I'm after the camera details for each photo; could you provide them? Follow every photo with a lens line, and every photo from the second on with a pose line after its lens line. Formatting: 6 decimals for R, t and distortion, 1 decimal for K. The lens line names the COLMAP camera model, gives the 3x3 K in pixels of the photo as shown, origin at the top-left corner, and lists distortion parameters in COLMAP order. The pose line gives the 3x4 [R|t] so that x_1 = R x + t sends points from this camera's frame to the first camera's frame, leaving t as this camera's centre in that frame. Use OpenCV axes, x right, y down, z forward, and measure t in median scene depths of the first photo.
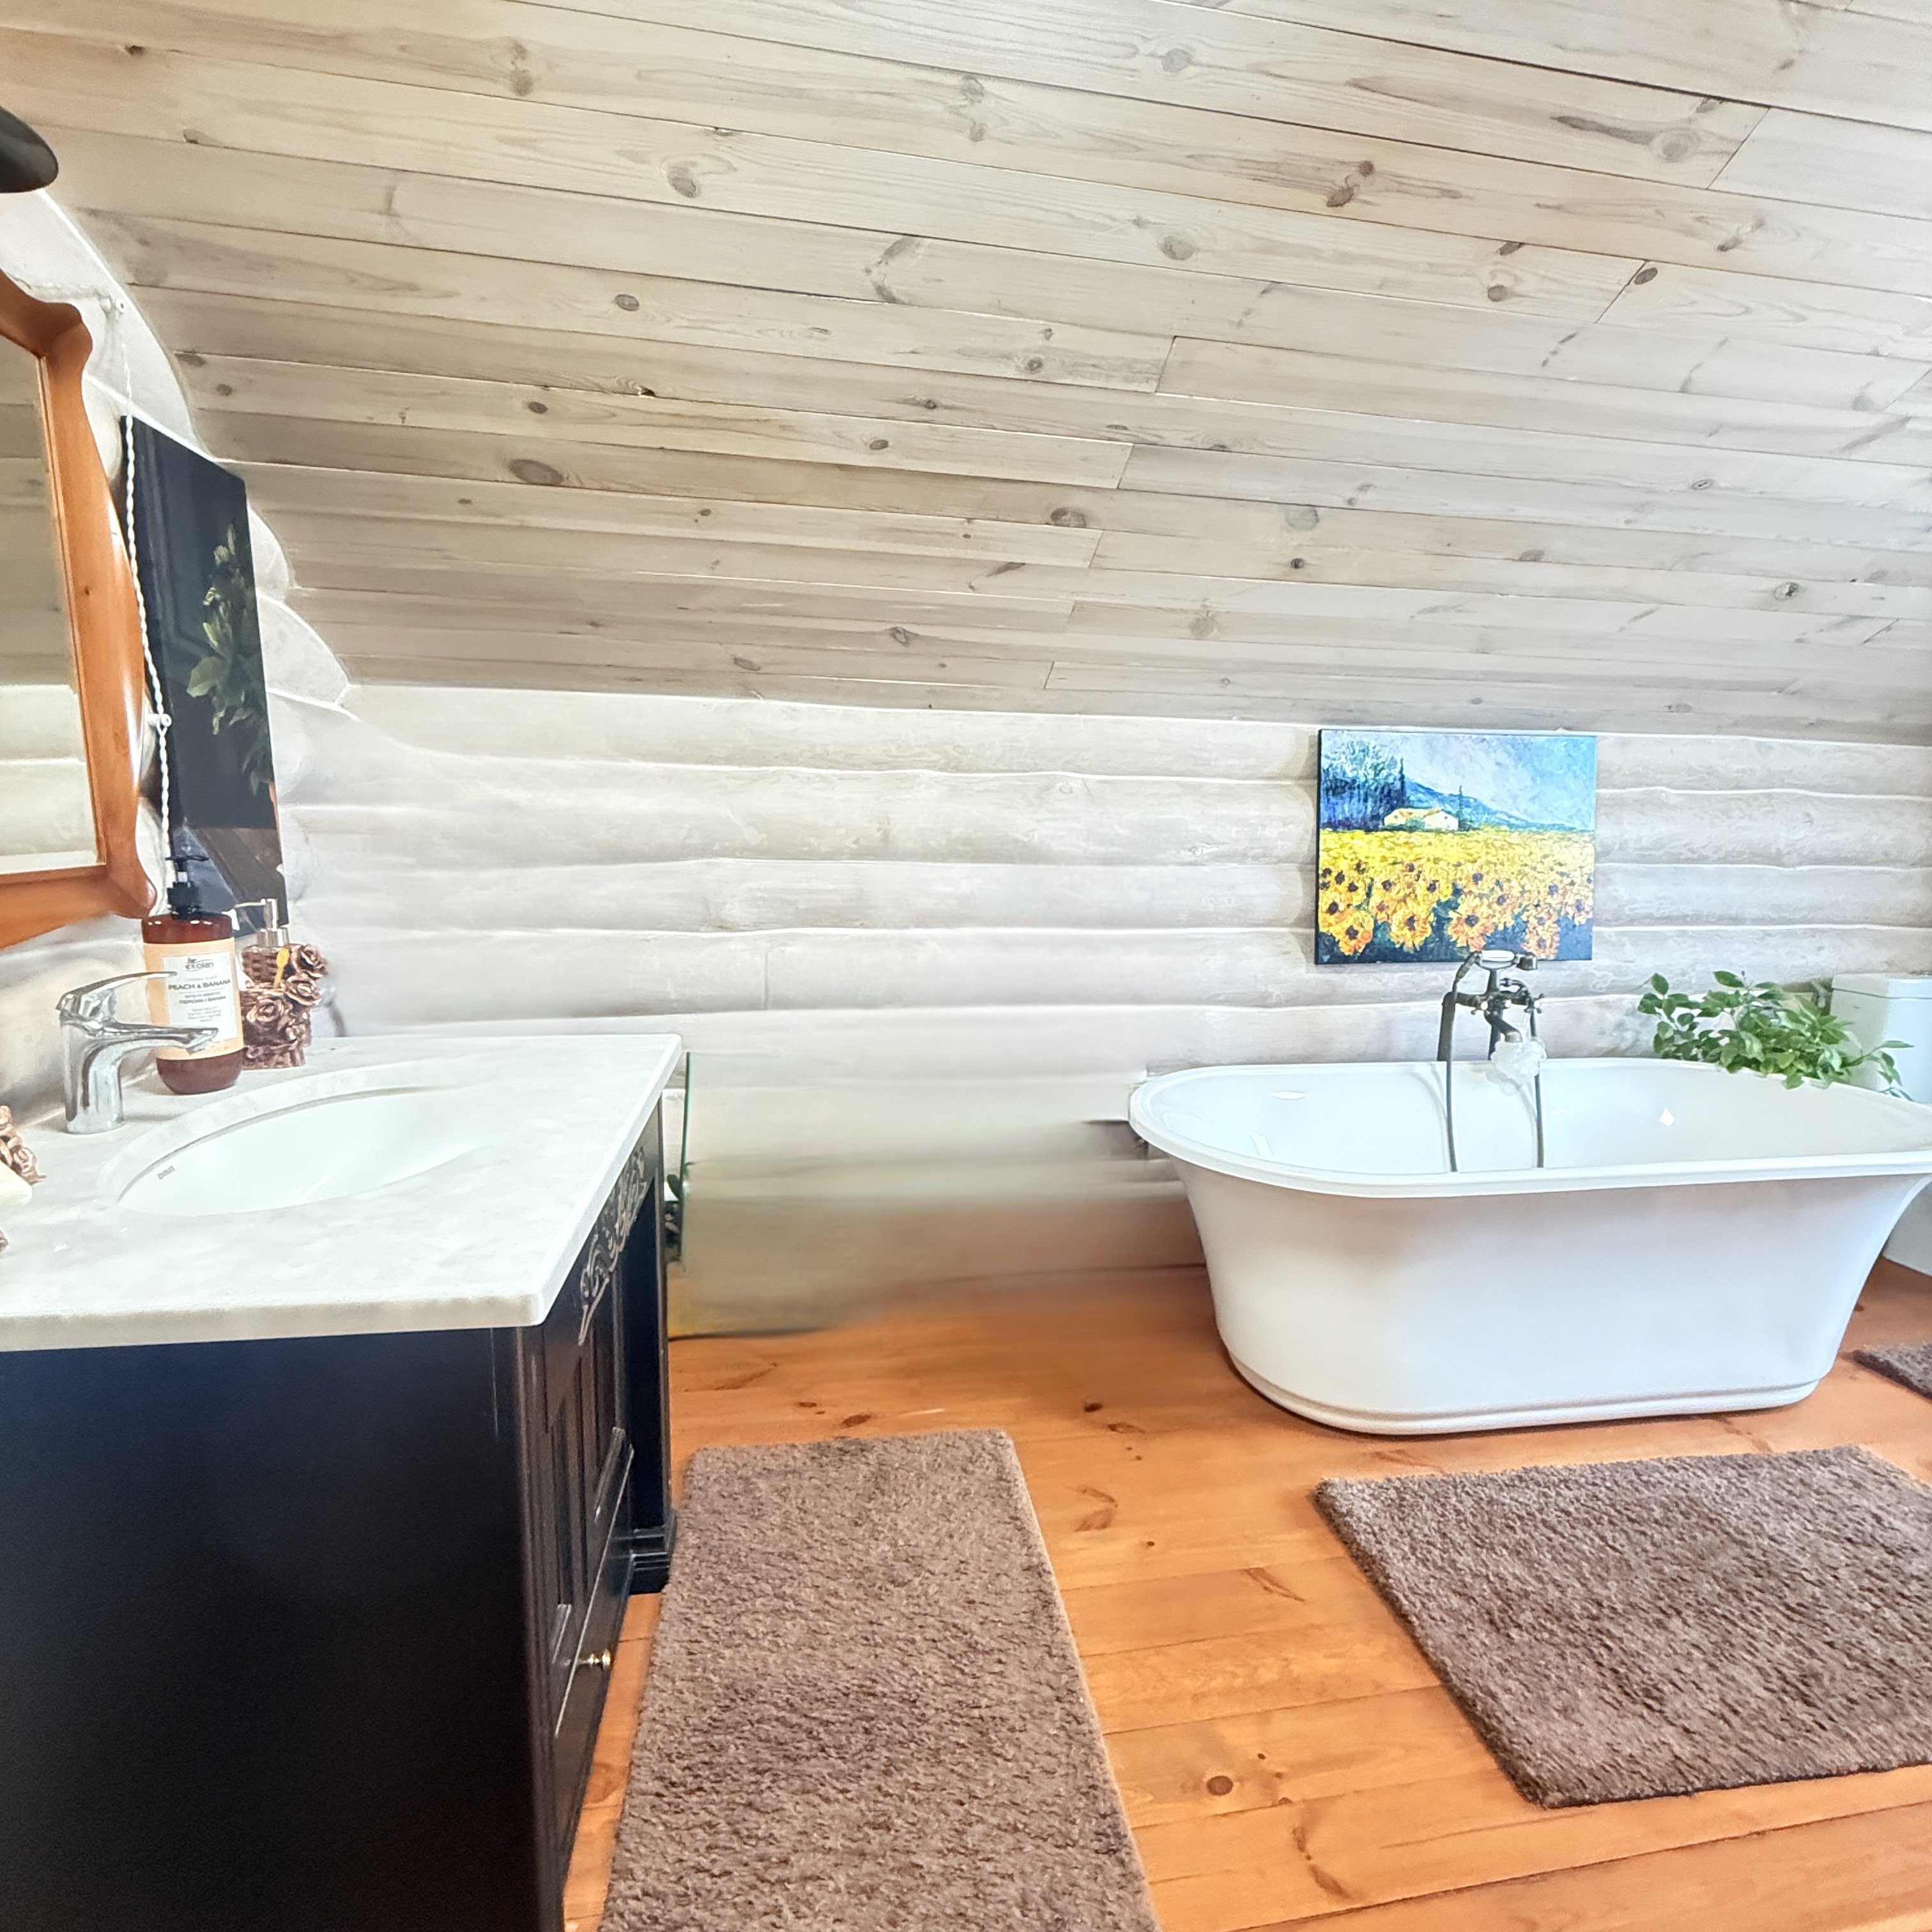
lens RADIAL K [[1018.7, 0, 965.6], [0, 1018.7, 968.7], [0, 0, 1]] dist [-0.002085, -0.002199]
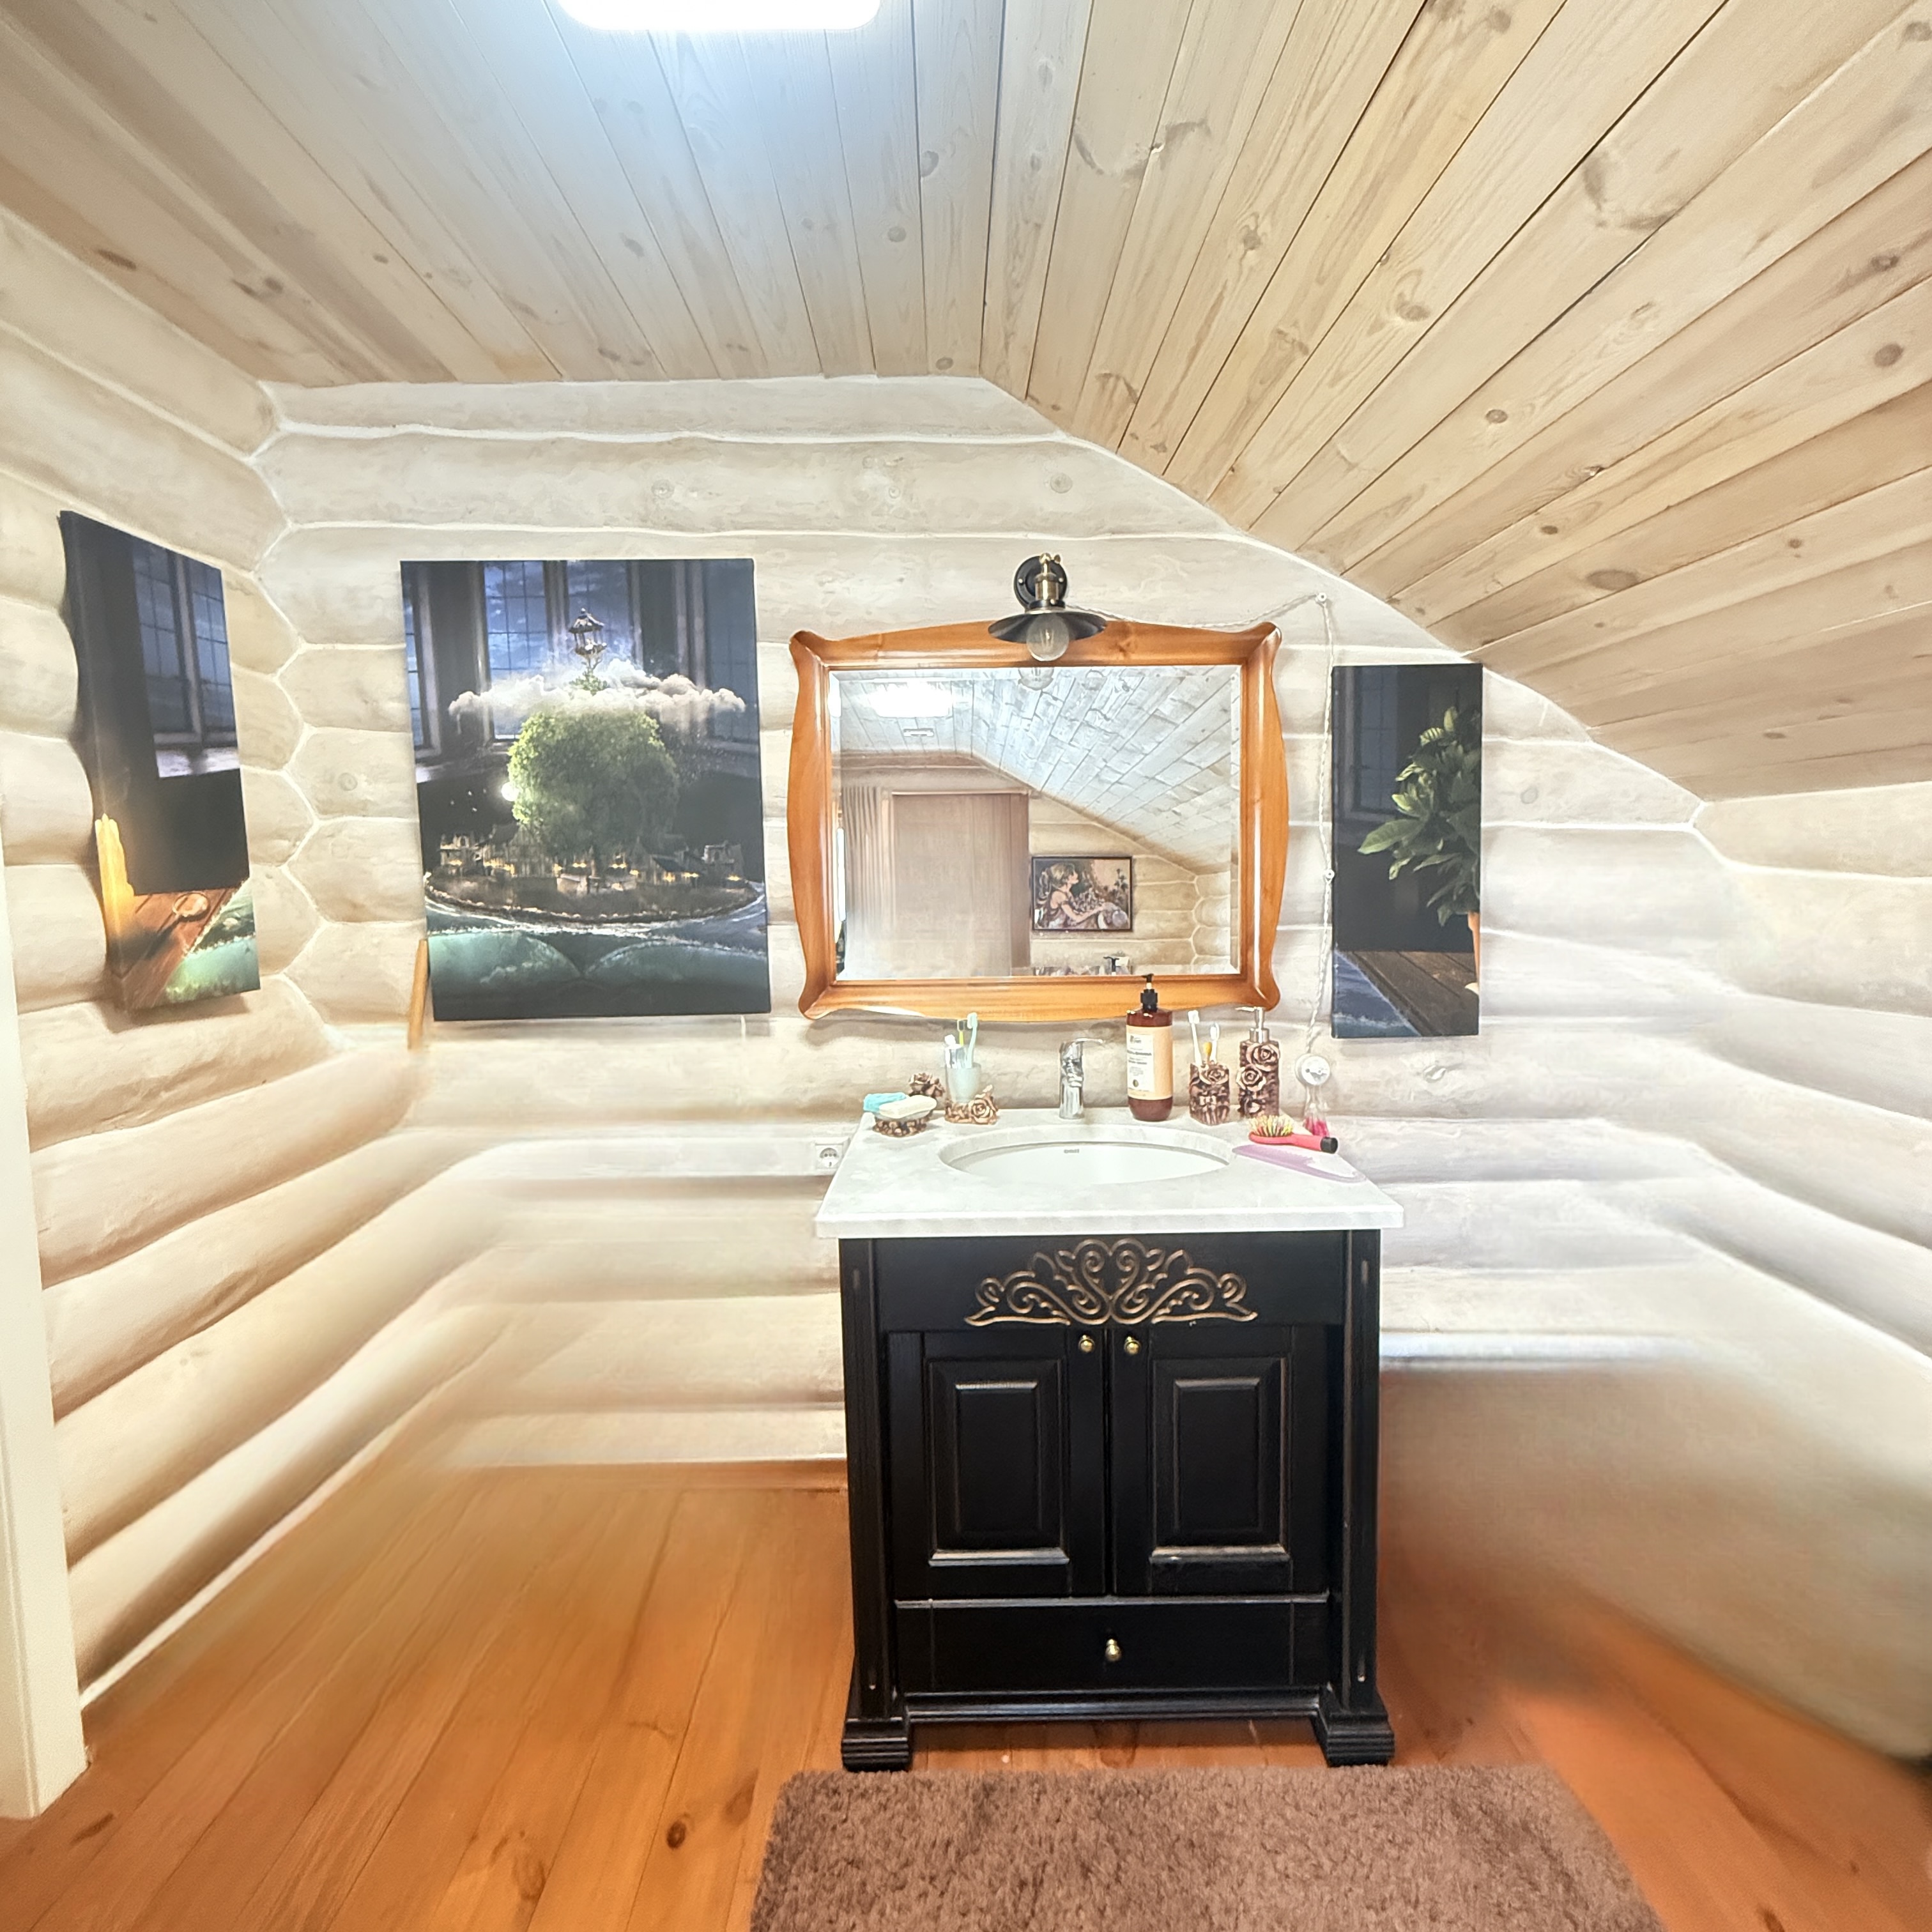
lens RADIAL K [[1018.7, 0, 965.0], [0, 1018.7, 957.1], [0, 0, 1]] dist [-0.002085, -0.002199]
pose [[-0.155384, 0.064083, -0.985773, 0.613387], [-0.144136, 0.985744, 0.086801, -0.165582], [0.977282, 0.155572, -0.143932, 0.666463]]
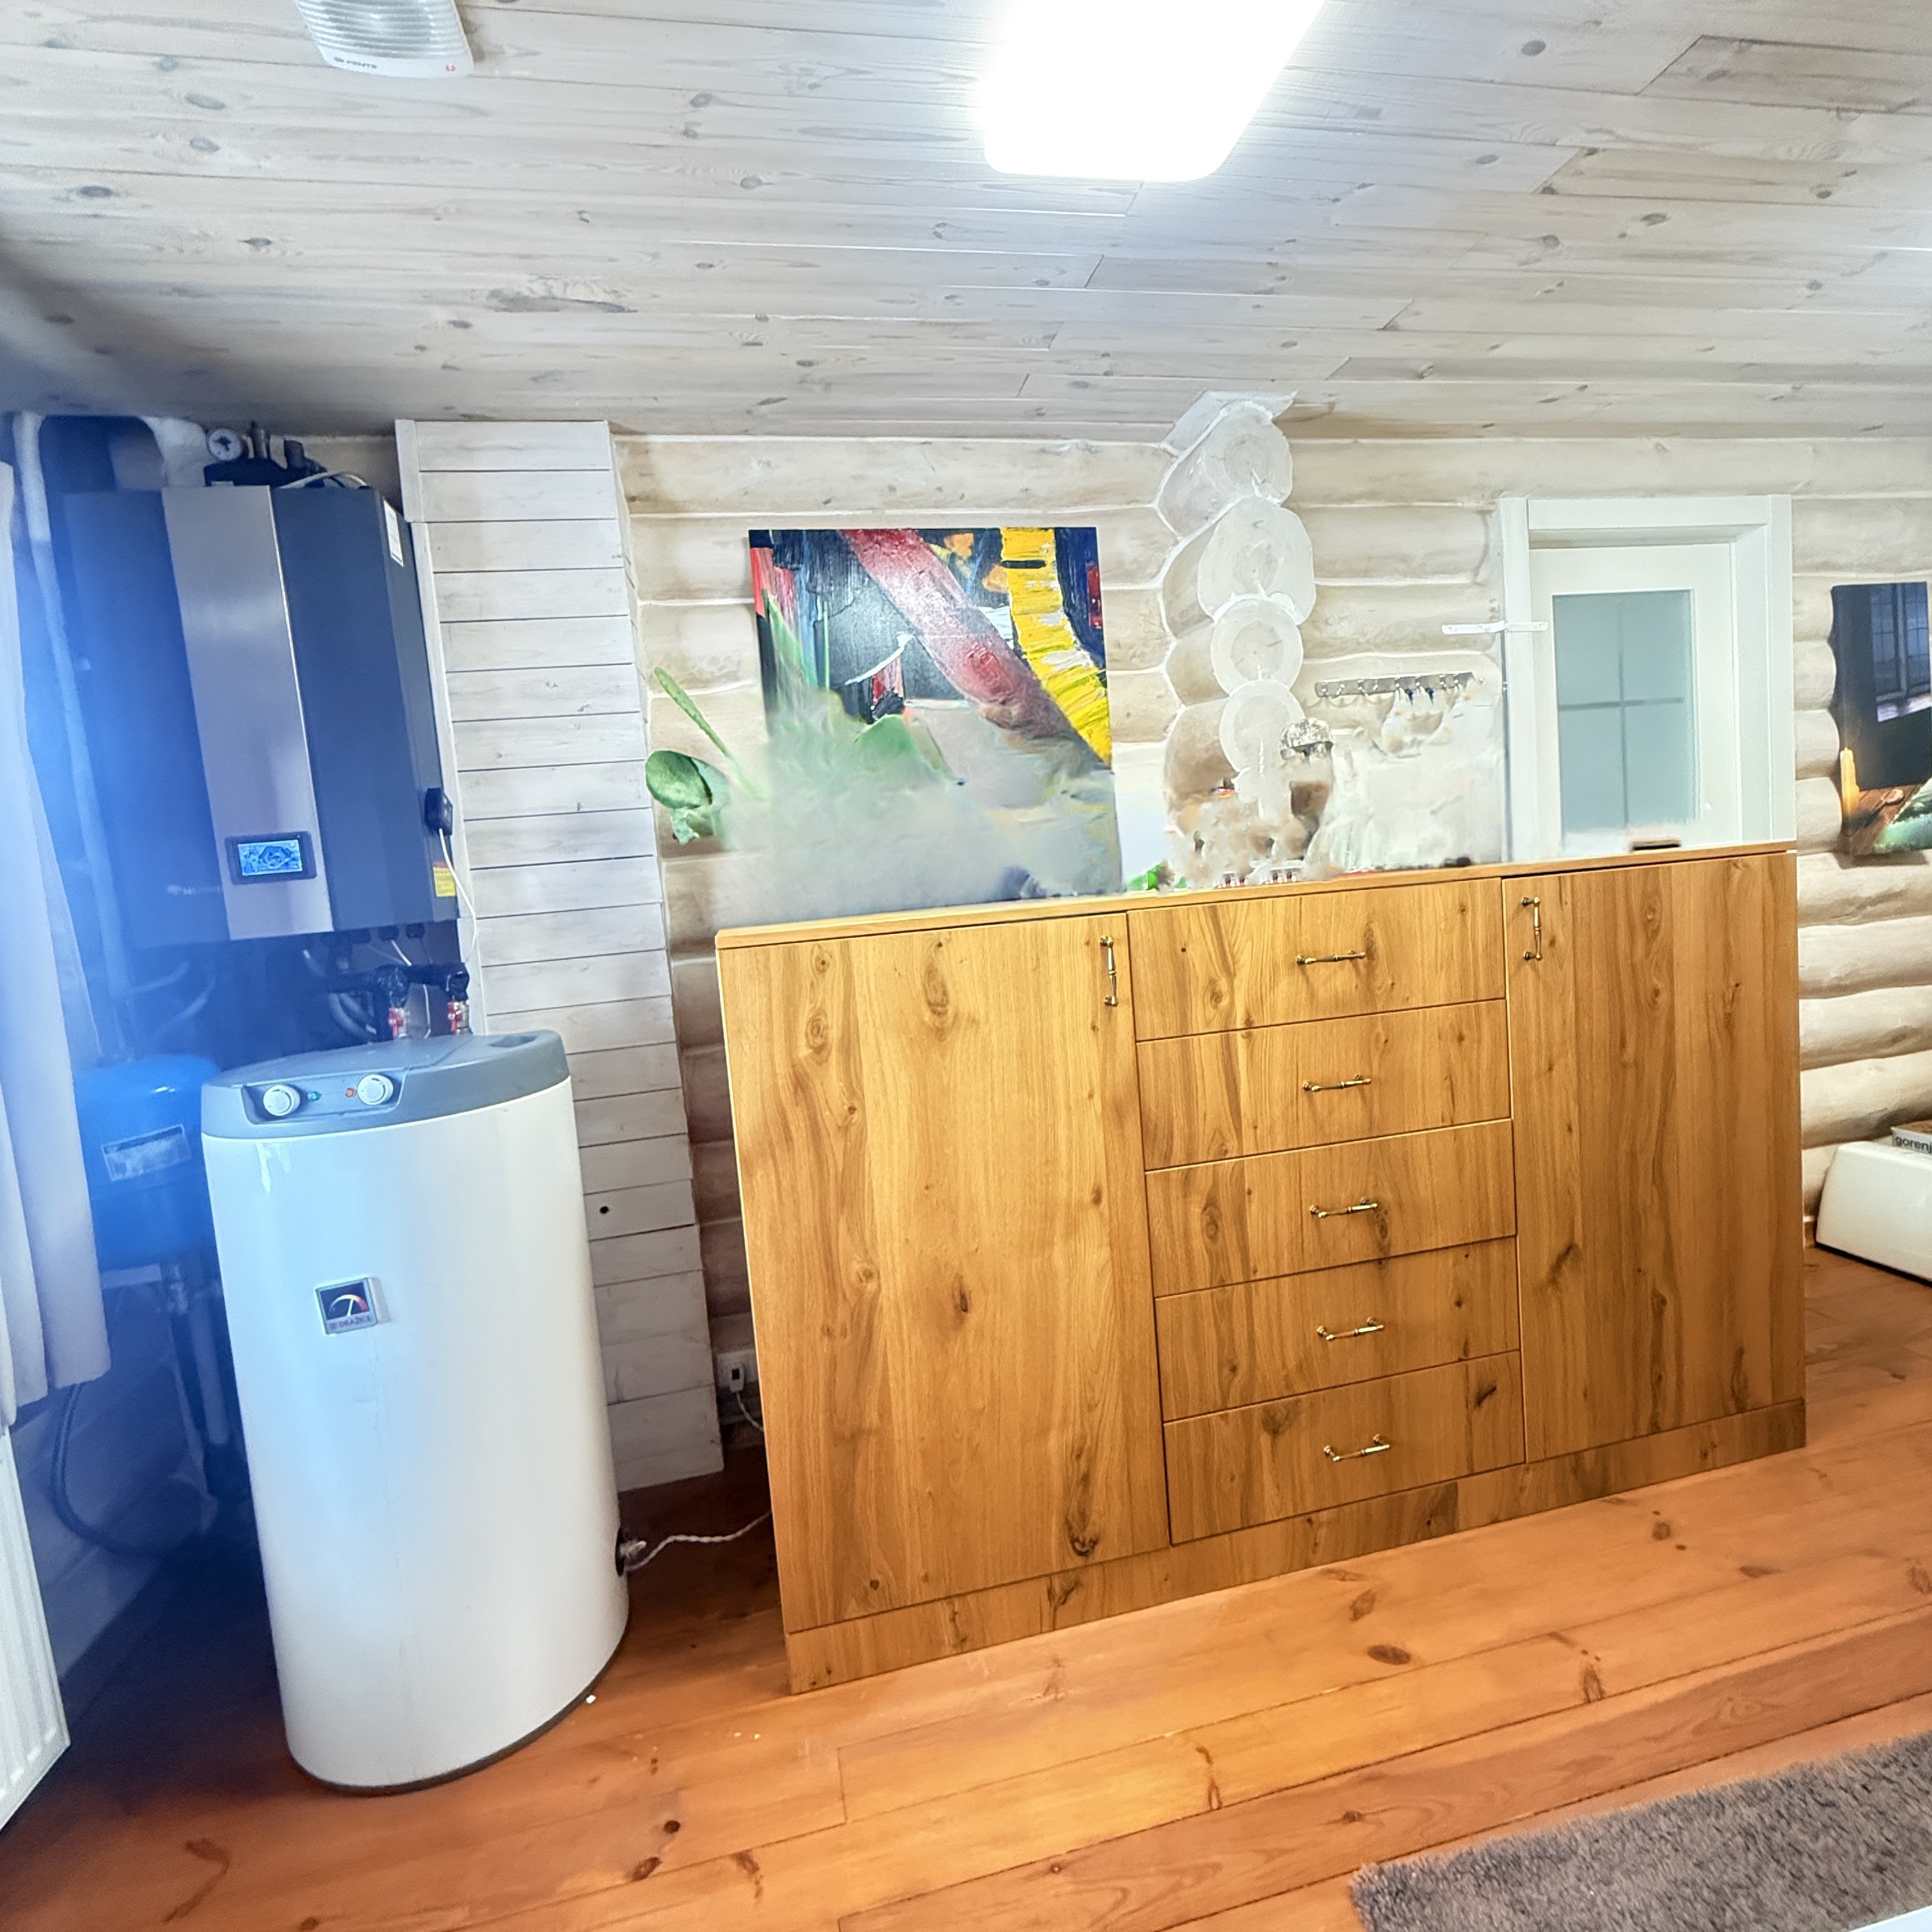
lens RADIAL K [[1018.7, 0, 972.3], [0, 1018.7, 962.7], [0, 0, 1]] dist [-0.002085, -0.002199]
pose [[-0.997340, 0.066694, -0.029407, 1.242277], [0.057999, 0.970503, 0.234009, -0.224195], [0.044147, 0.231681, -0.971790, 1.310311]]
